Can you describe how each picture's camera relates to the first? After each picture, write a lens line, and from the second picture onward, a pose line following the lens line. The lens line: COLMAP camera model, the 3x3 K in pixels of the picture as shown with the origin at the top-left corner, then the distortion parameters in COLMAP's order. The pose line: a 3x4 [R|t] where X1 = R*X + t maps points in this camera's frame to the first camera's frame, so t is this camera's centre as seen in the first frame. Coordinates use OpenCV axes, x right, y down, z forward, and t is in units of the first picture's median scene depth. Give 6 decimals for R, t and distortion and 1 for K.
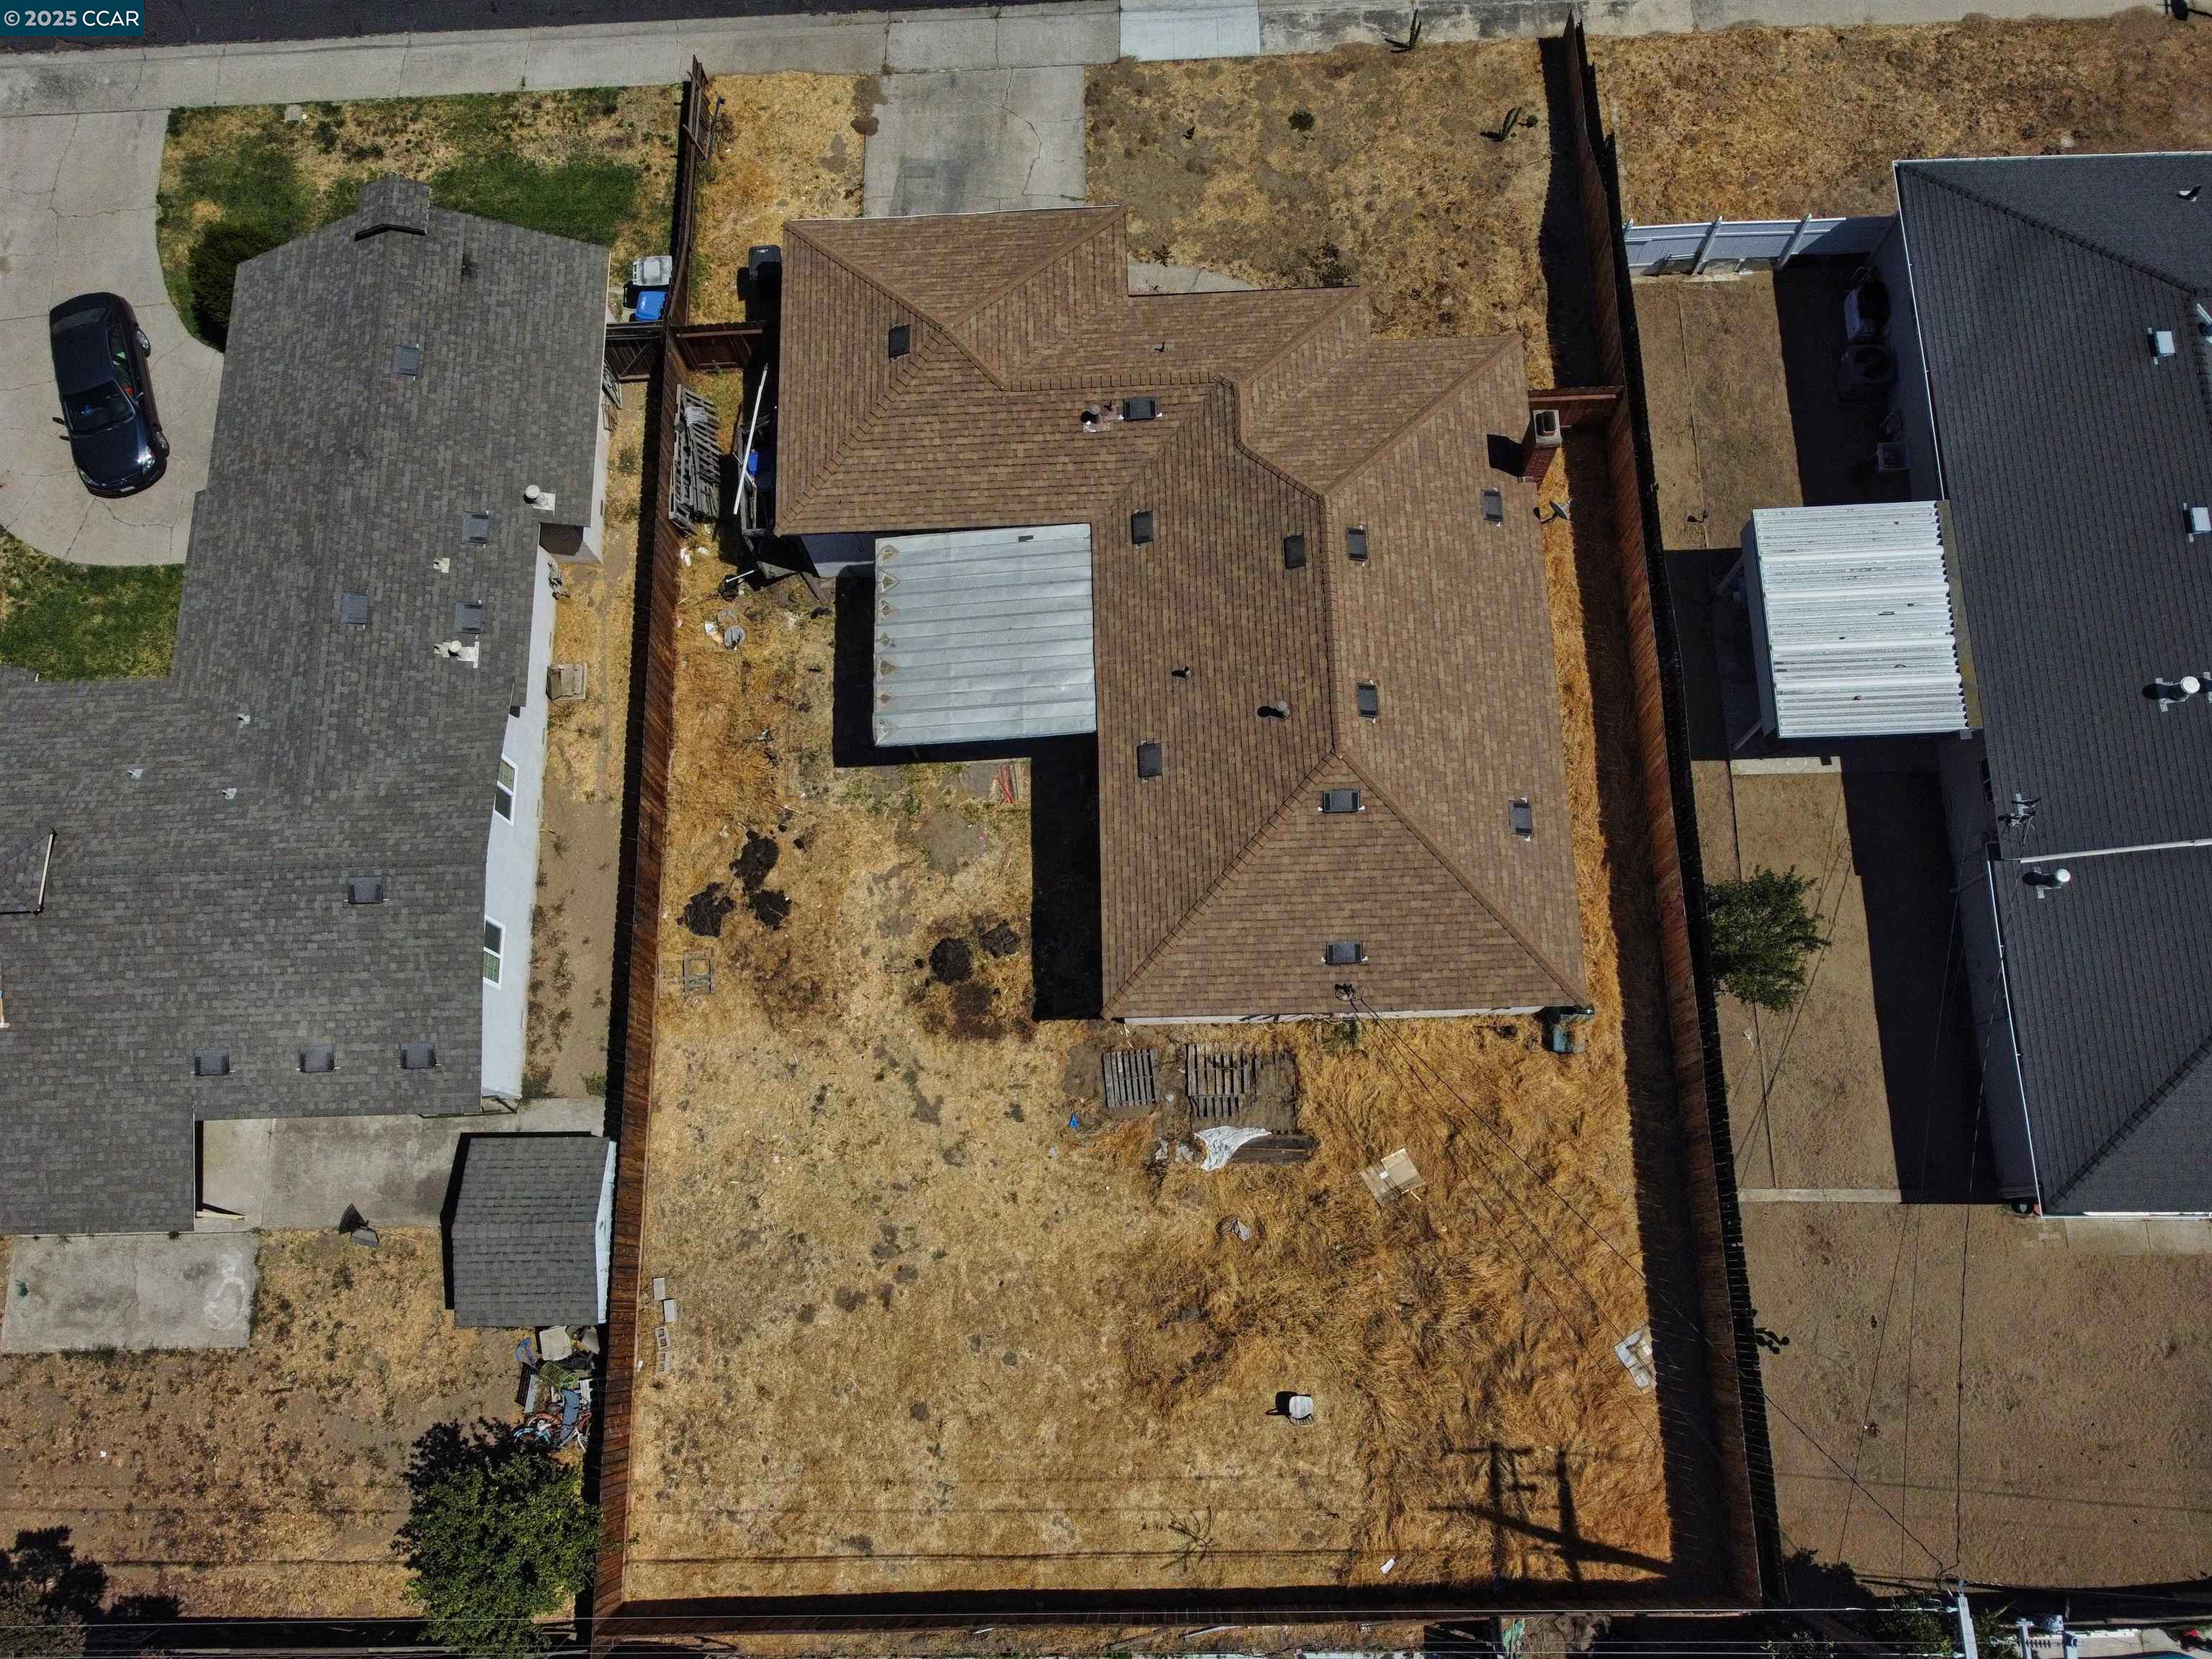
lens RADIAL K [[1679.6, 0, 1103.0], [0, 1679.6, 827.8], [0, 0, 1]] dist [-0.002512, -0.004605]
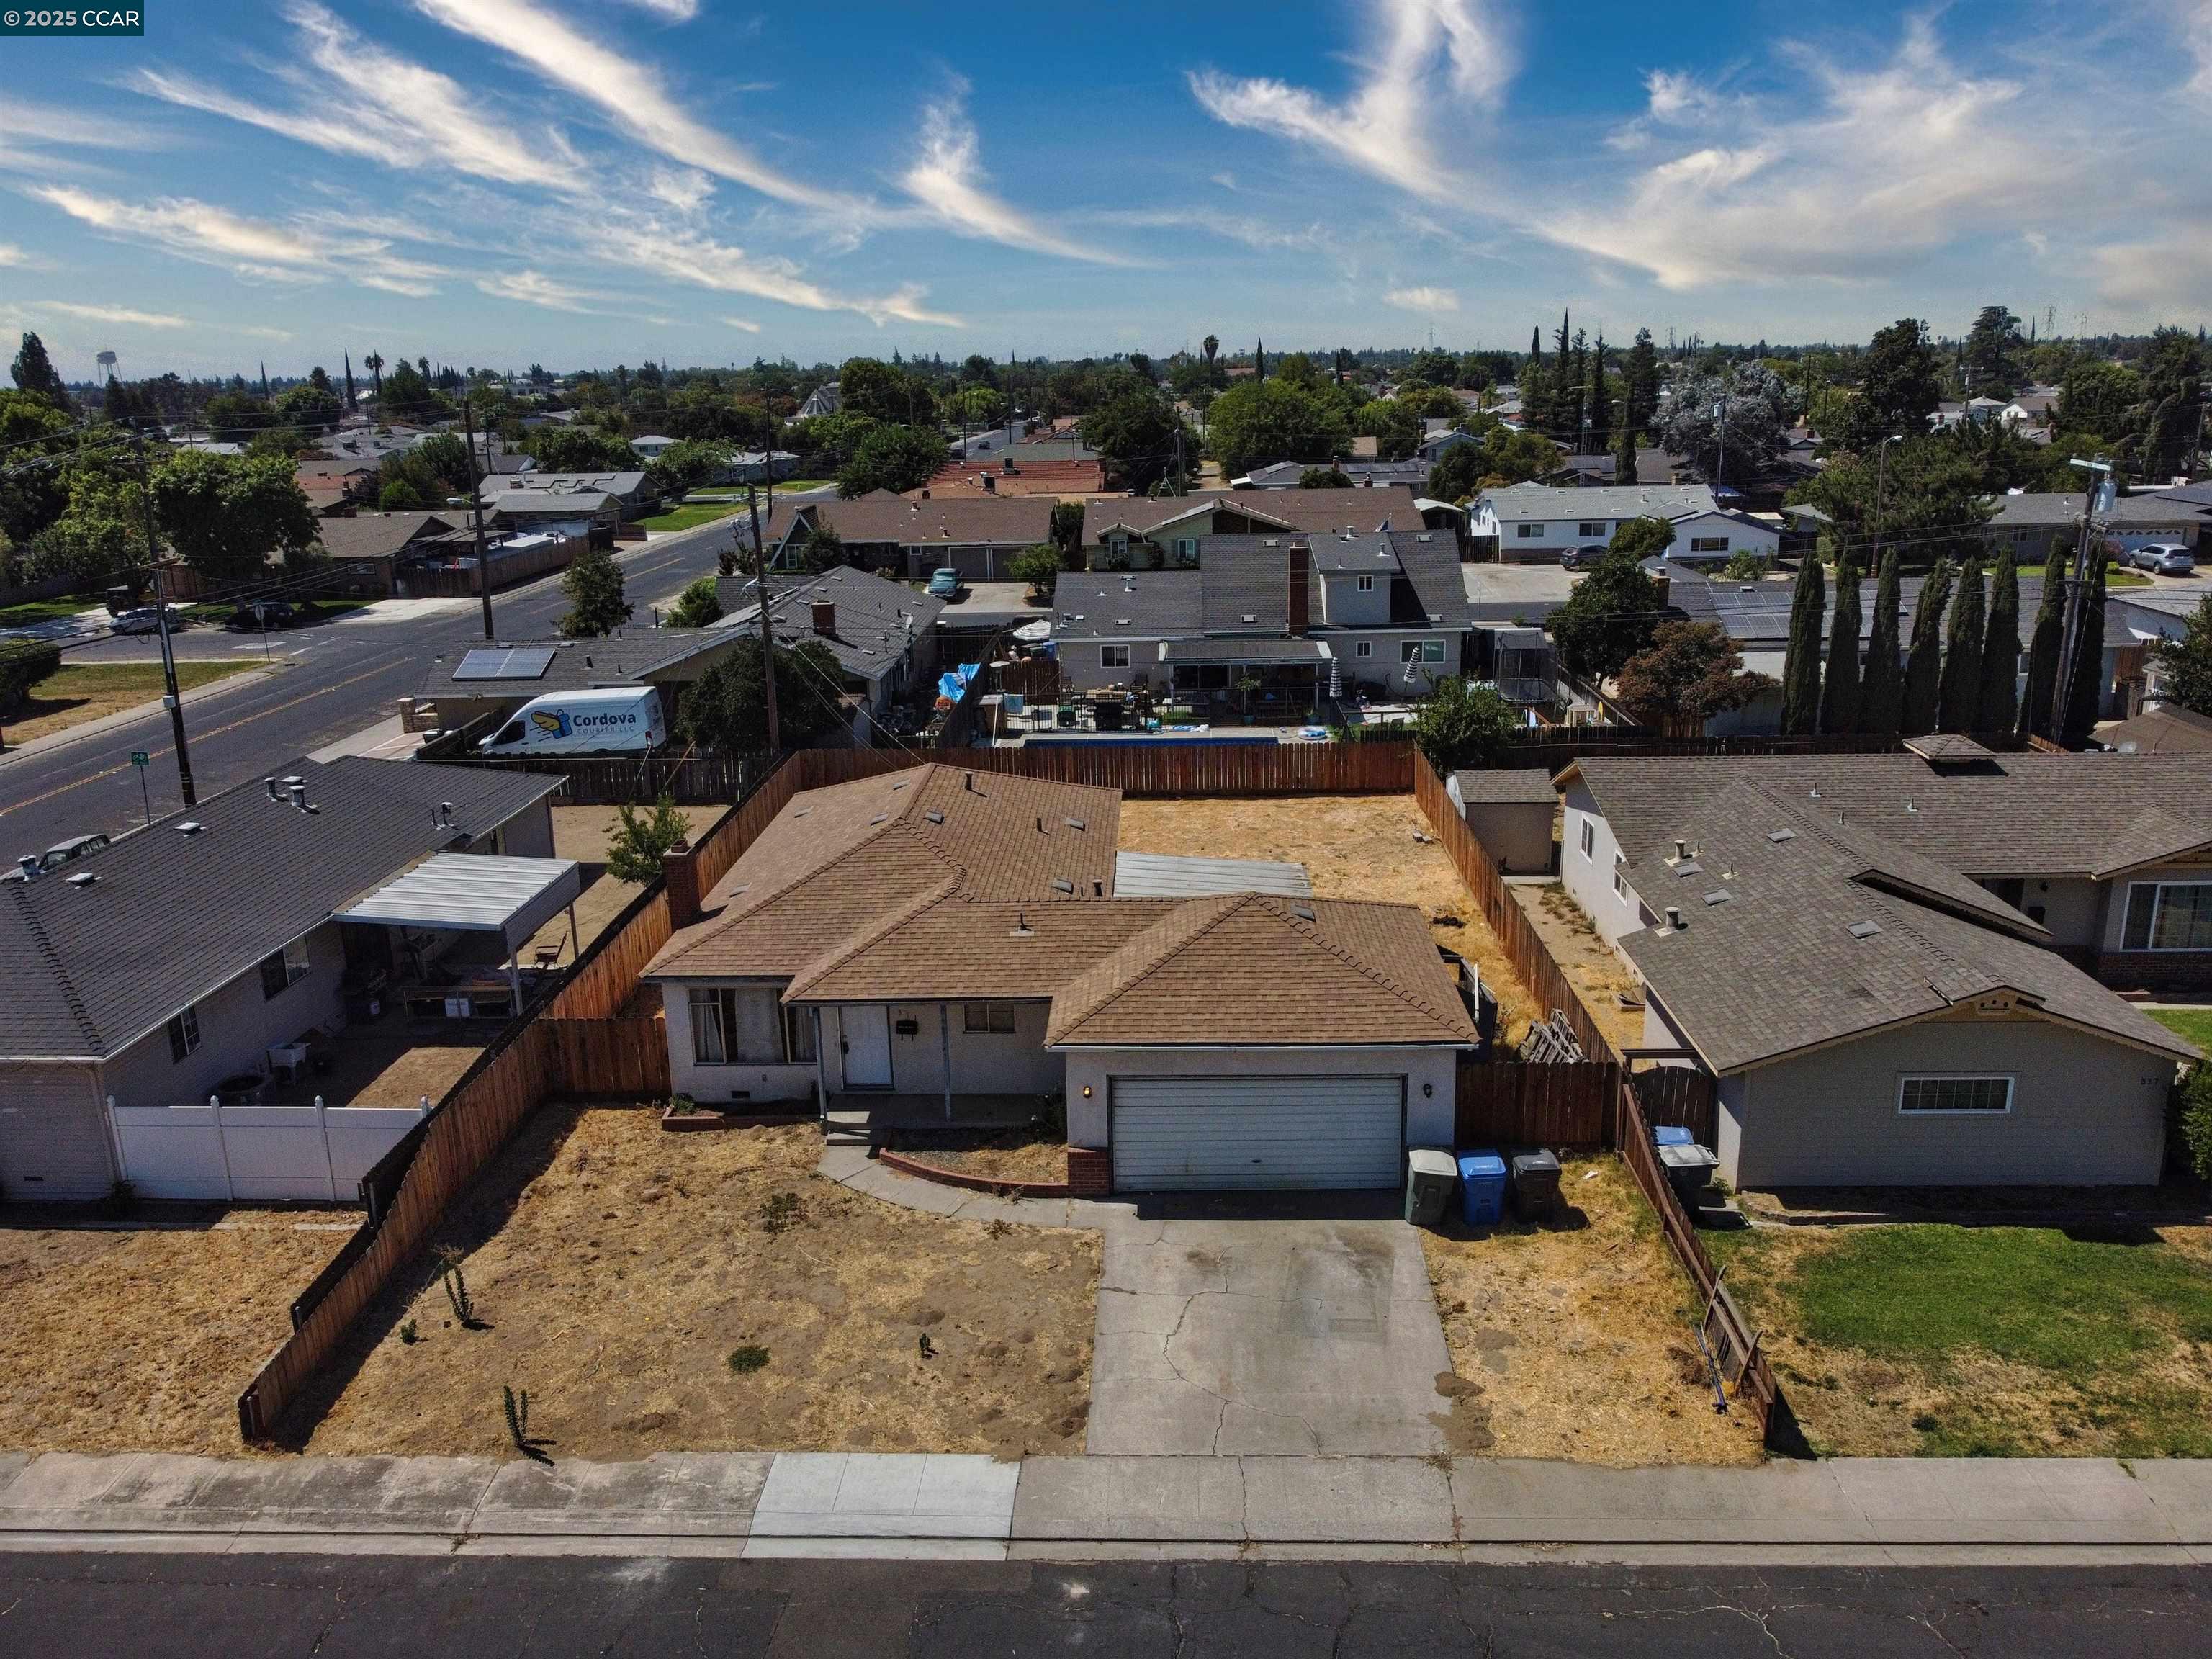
lens RADIAL K [[1679.6, 0, 1103.0], [0, 1679.6, 827.8], [0, 0, 1]] dist [-0.002512, -0.004605]
pose [[-0.996080, 0.045976, 0.075564, -0.084514], [0.075869, 0.004914, 0.997106, -1.239894], [0.045471, 0.998930, -0.008383, 0.966910]]
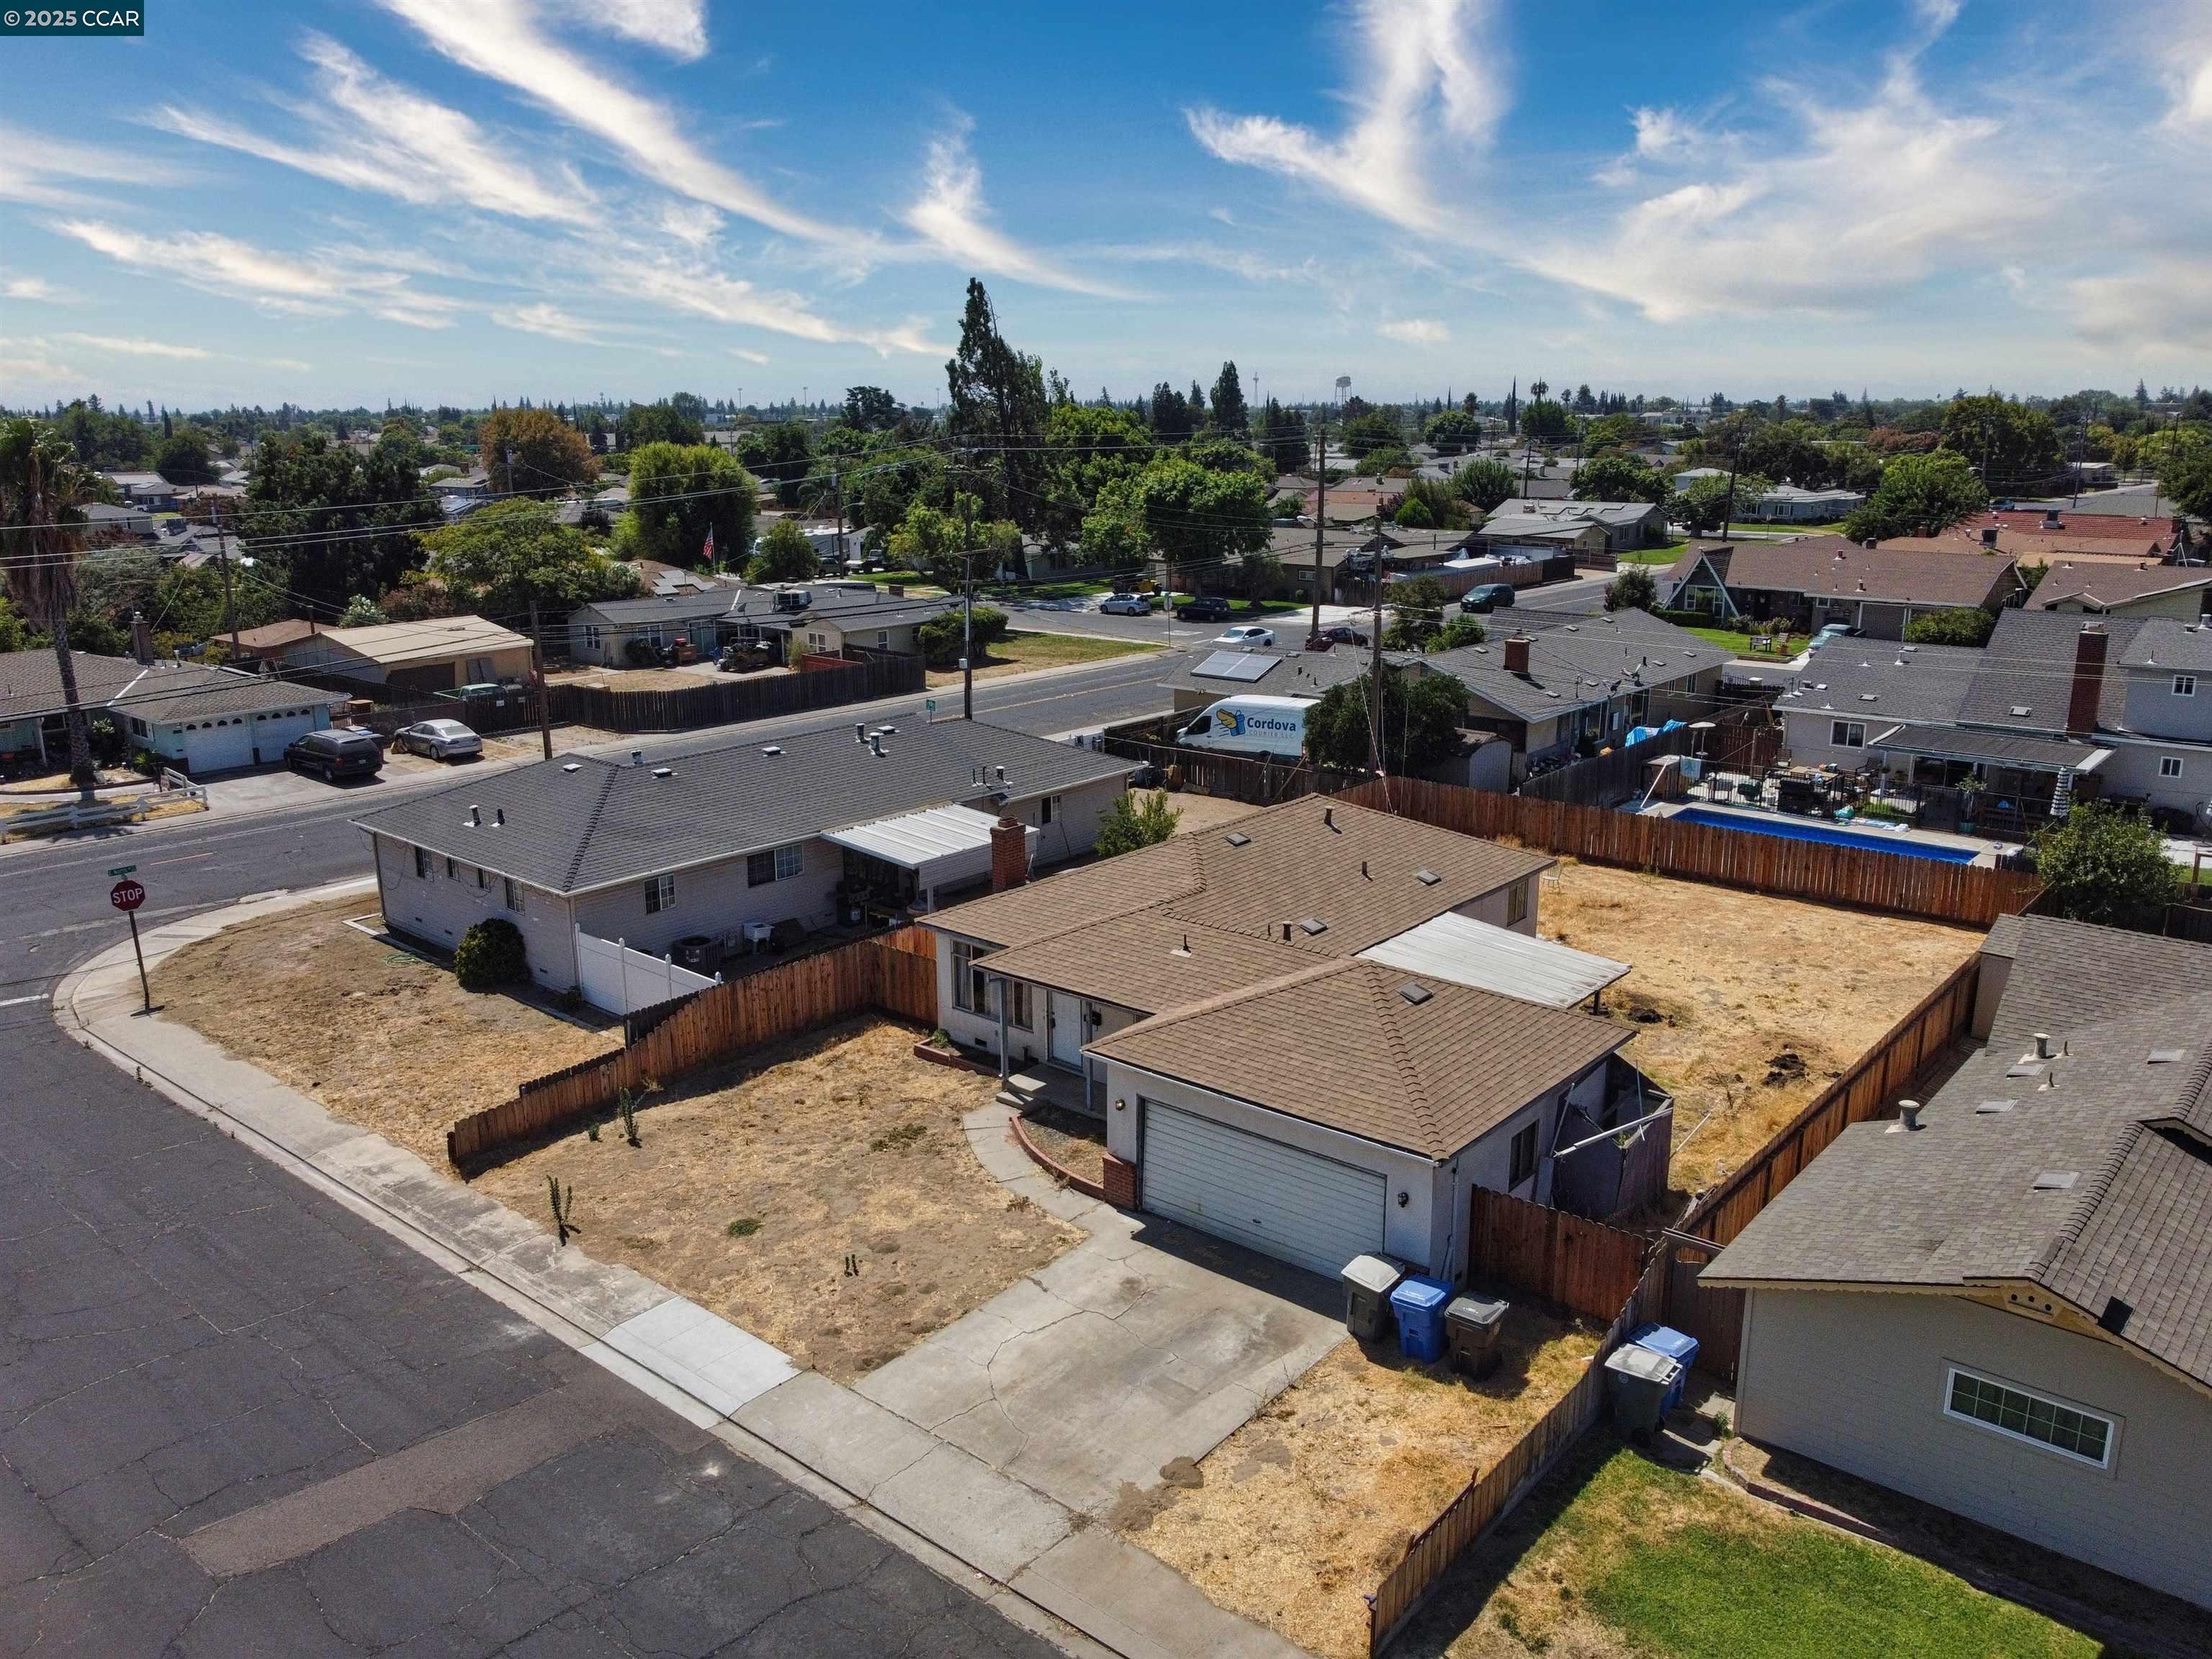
lens RADIAL K [[1679.6, 0, 1103.0], [0, 1679.6, 827.8], [0, 0, 1]] dist [-0.002512, -0.004605]
pose [[-0.745475, -0.115880, 0.656383, -0.573238], [0.650473, 0.088394, 0.754368, -1.078192], [-0.145437, 0.989322, 0.009481, 0.940612]]
